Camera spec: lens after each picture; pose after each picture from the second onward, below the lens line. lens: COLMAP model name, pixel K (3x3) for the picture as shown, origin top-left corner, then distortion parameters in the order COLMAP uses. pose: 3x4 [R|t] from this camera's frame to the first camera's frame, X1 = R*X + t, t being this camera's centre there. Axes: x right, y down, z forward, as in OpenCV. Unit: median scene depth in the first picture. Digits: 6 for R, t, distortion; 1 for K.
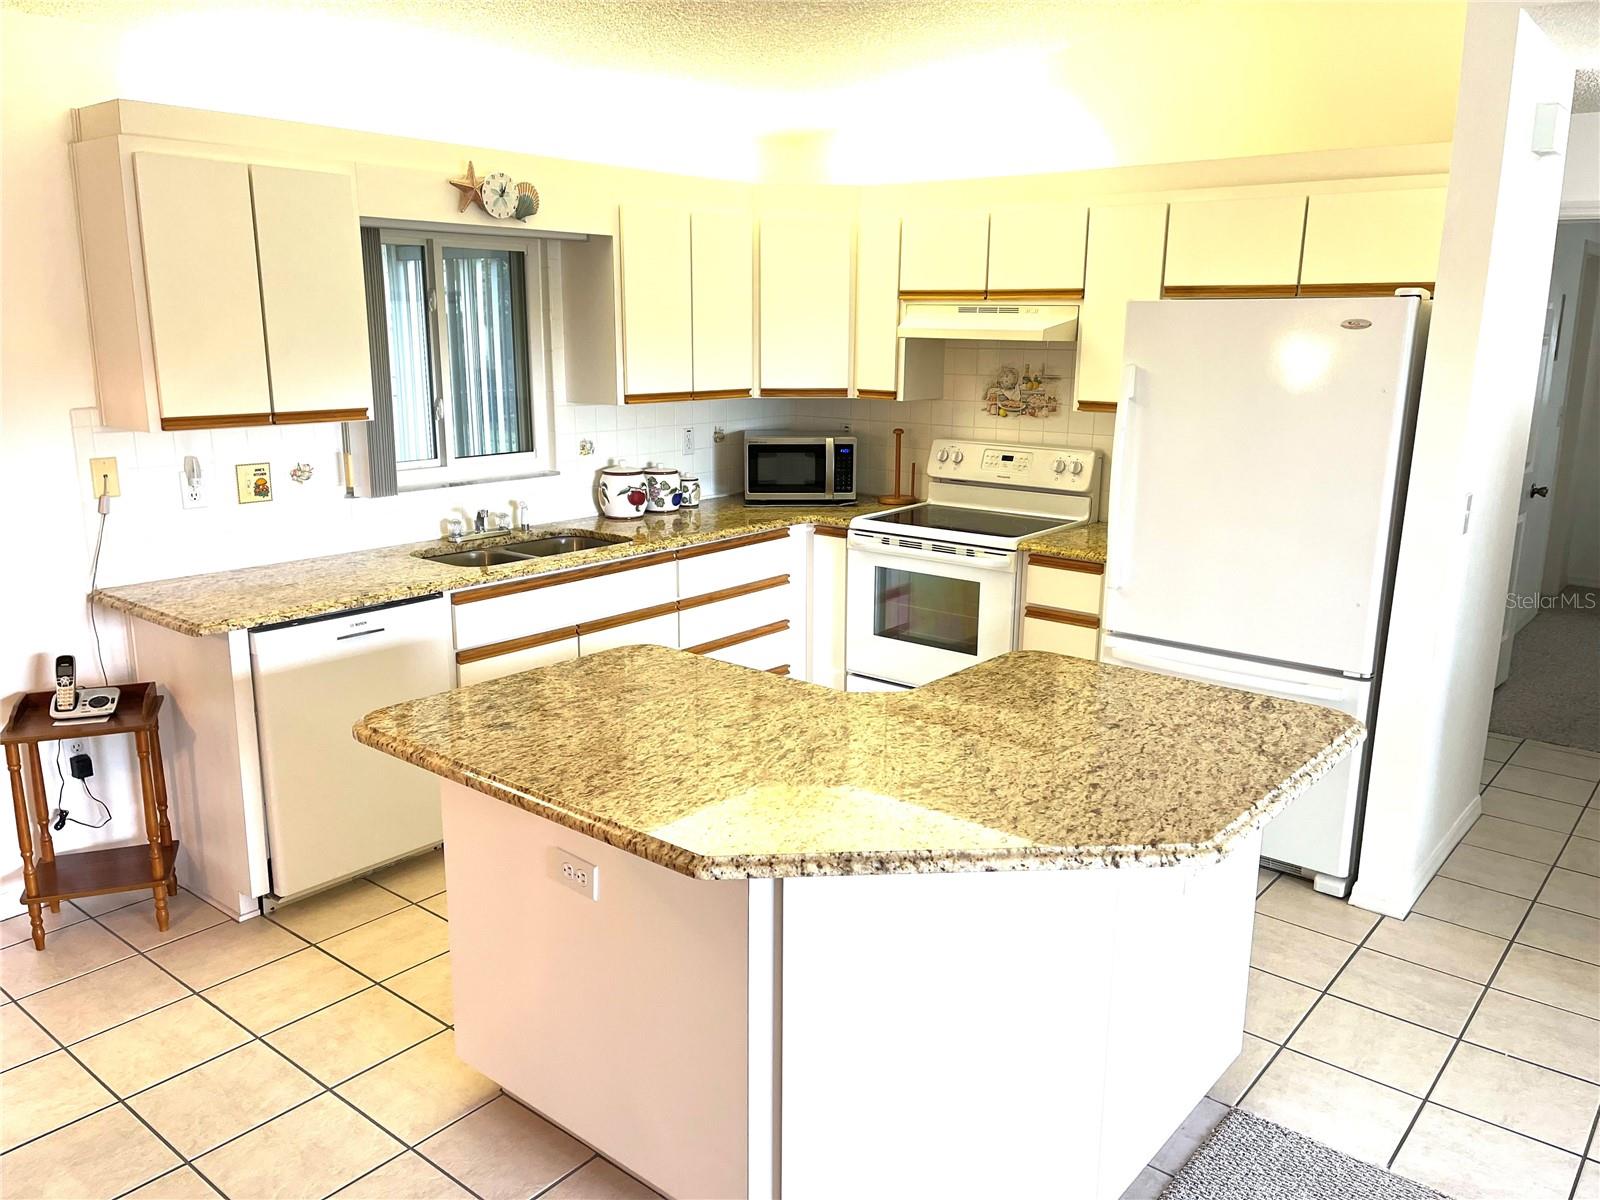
lens RADIAL K [[1216.9, 0, 804.7], [0, 1216.9, 599.7], [0, 0, 1]] dist [0.061231, -0.080935]
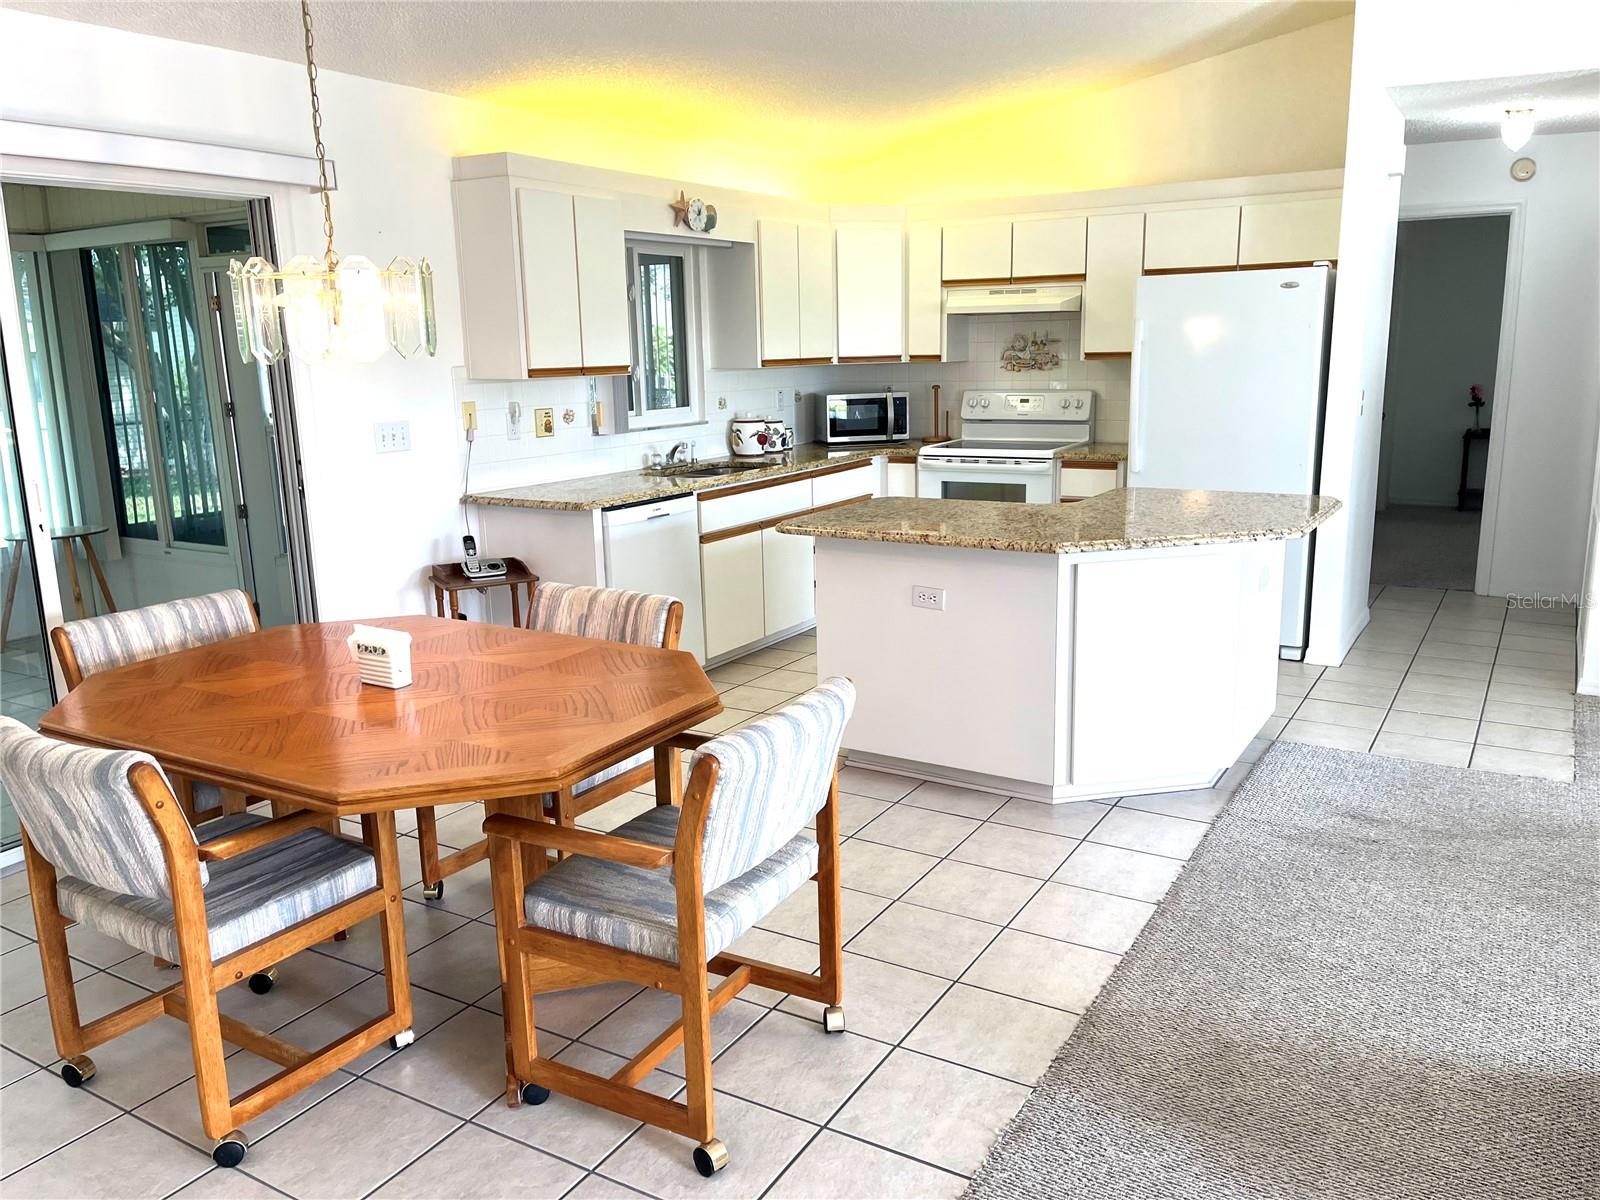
lens RADIAL K [[1216.9, 0, 806.1], [0, 1216.9, 604.5], [0, 0, 1]] dist [0.061231, -0.080935]
pose [[0.989266, -0.058724, 0.133807, -0.288722], [0.060553, 0.998118, -0.009640, 0.116744], [-0.132989, 0.017639, 0.990961, -0.338295]]
